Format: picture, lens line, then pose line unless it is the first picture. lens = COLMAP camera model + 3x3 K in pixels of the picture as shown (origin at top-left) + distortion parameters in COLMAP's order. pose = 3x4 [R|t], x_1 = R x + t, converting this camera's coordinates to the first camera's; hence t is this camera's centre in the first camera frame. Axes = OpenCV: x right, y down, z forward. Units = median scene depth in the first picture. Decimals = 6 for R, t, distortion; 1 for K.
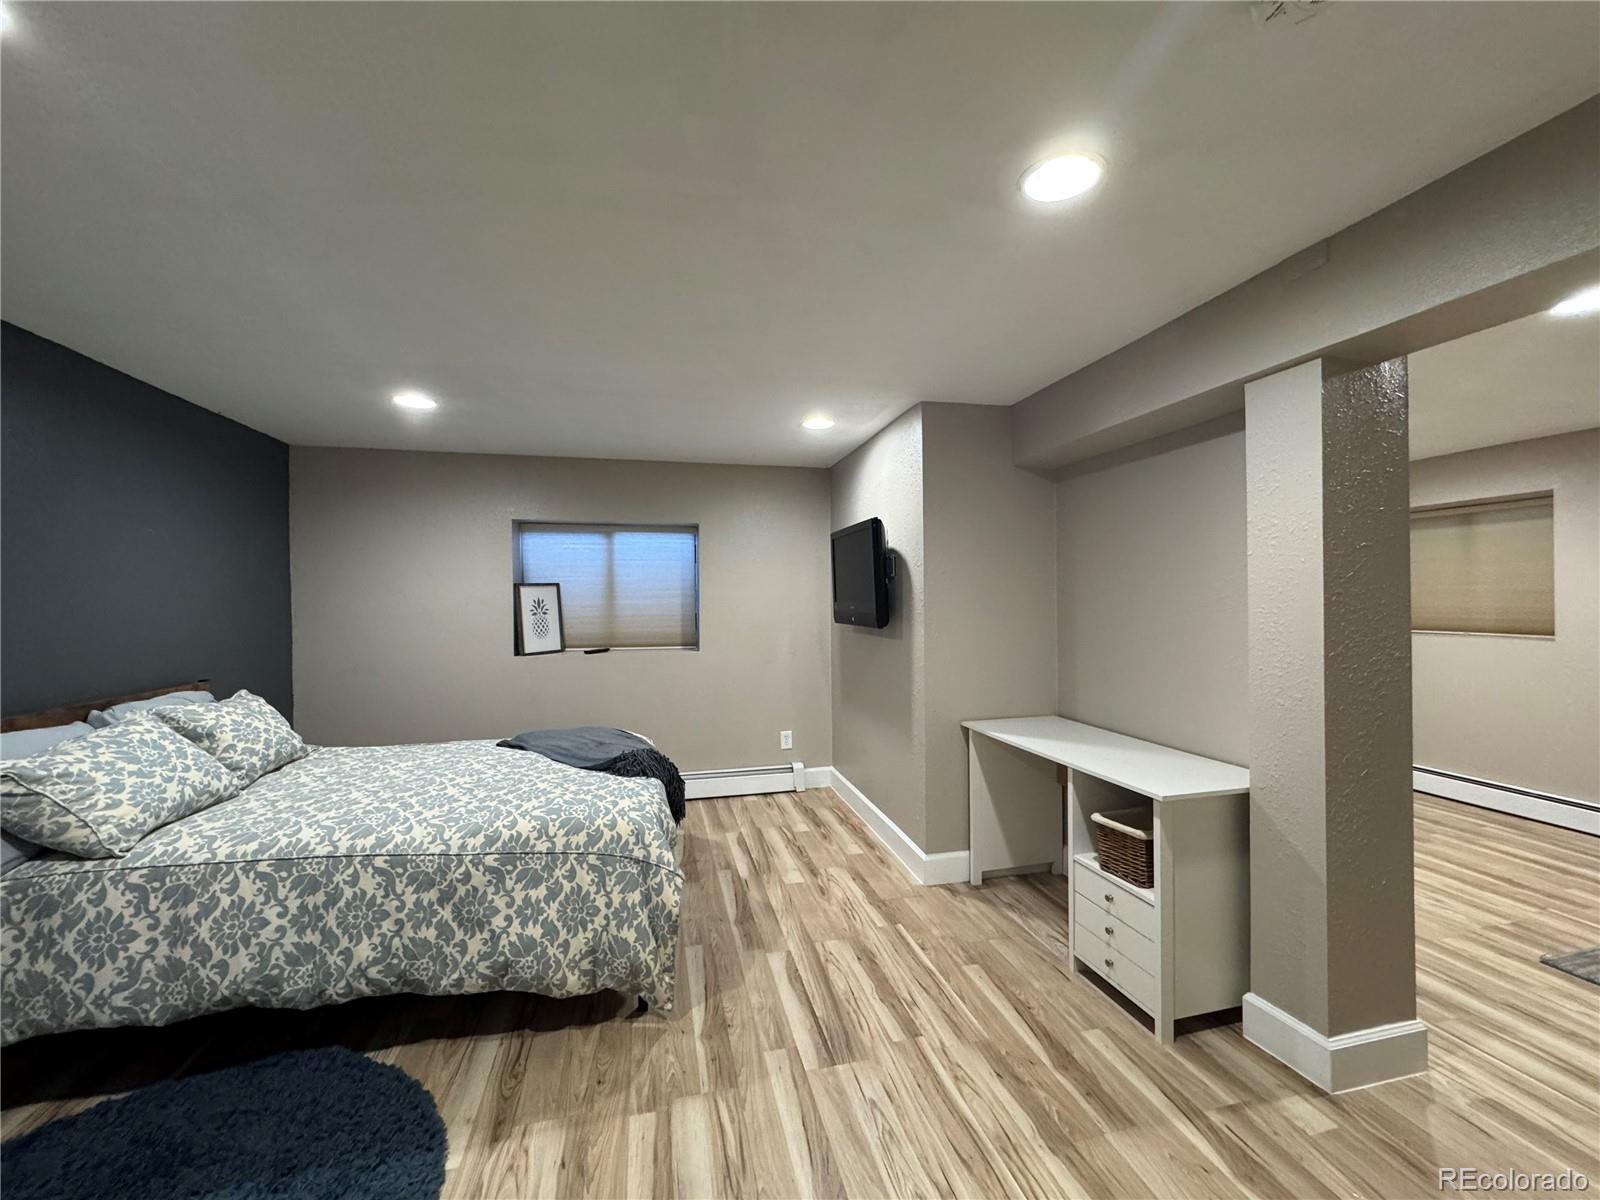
lens RADIAL K [[633.7, 0, 800.0], [0, 633.7, 600.0], [0, 0, 1]] dist [-0.001312, -0.000191]
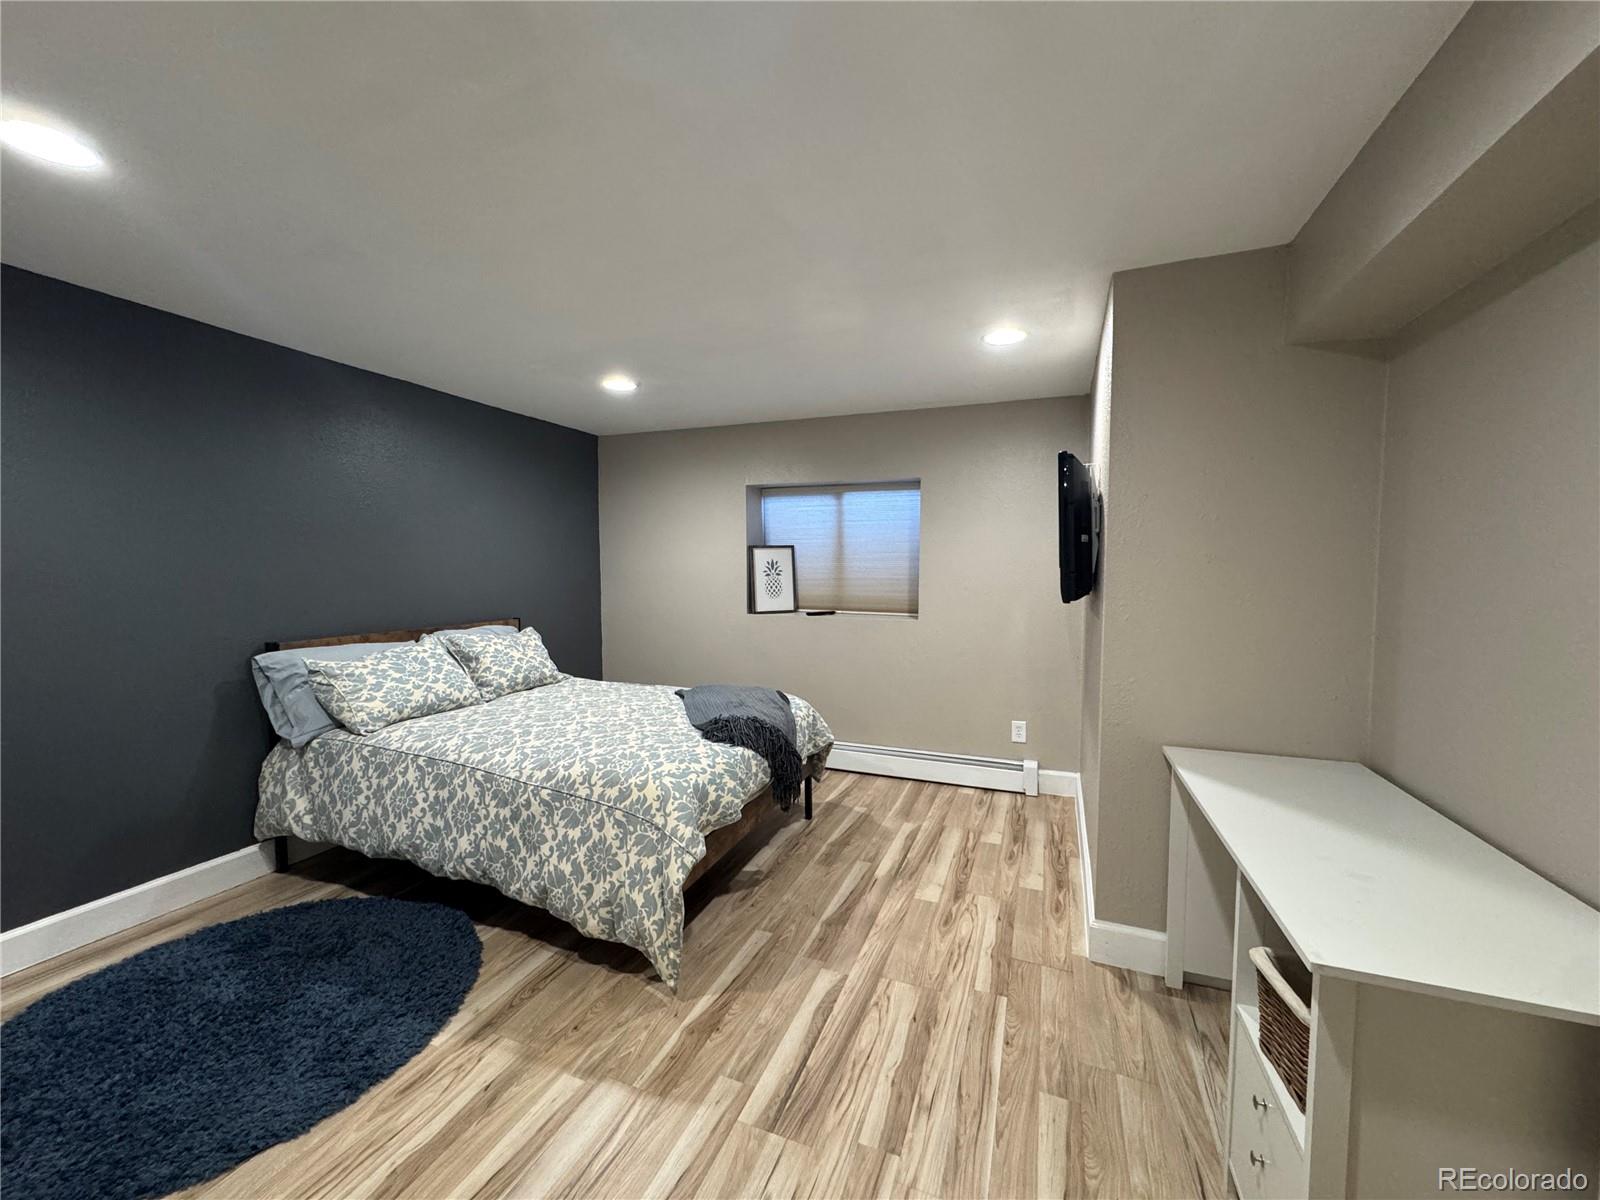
lens RADIAL K [[633.7, 0, 800.0], [0, 633.7, 600.0], [0, 0, 1]] dist [-0.001312, -0.000191]
pose [[0.818593, 0.042886, -0.572771, 0.479394], [-0.010666, 0.998172, 0.059494, 0.001193], [0.574275, -0.042592, 0.817554, 0.350671]]
